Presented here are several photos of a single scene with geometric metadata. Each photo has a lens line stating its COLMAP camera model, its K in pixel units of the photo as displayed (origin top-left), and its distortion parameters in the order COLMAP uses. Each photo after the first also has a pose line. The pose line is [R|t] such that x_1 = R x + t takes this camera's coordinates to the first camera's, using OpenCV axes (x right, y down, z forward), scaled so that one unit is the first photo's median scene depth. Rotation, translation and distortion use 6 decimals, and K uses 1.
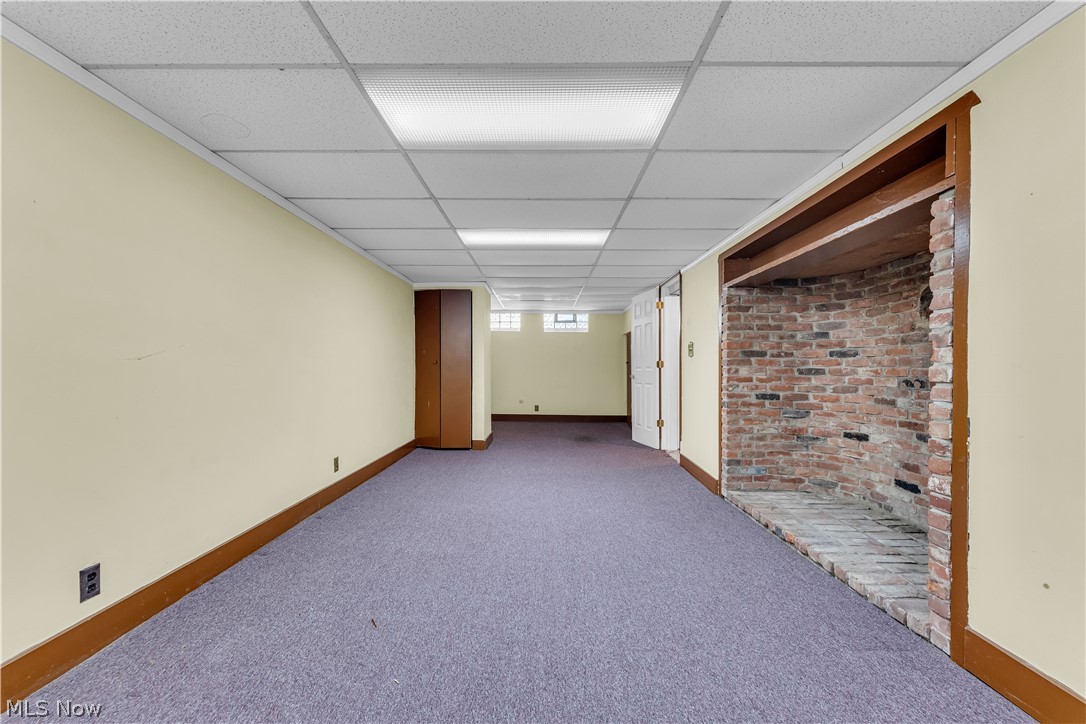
lens RADIAL K [[441.2, 0, 542.2], [0, 441.2, 366.2], [0, 0, 1]] dist [0.000947, -0.000521]
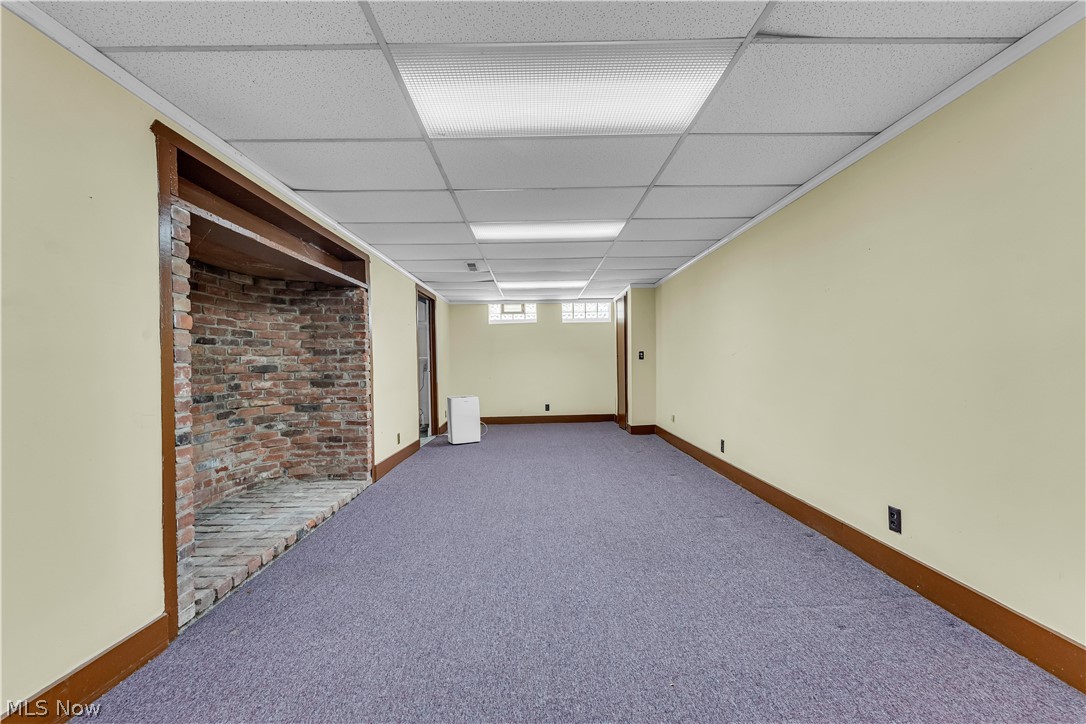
lens RADIAL K [[441.2, 0, 541.9], [0, 441.2, 363.9], [0, 0, 1]] dist [0.000947, -0.000521]
pose [[-0.999725, 0.015086, -0.017957, 0.017915], [0.015084, 0.999886, 0.000213, 0.008951], [0.017958, -0.000058, -0.999839, 2.026470]]
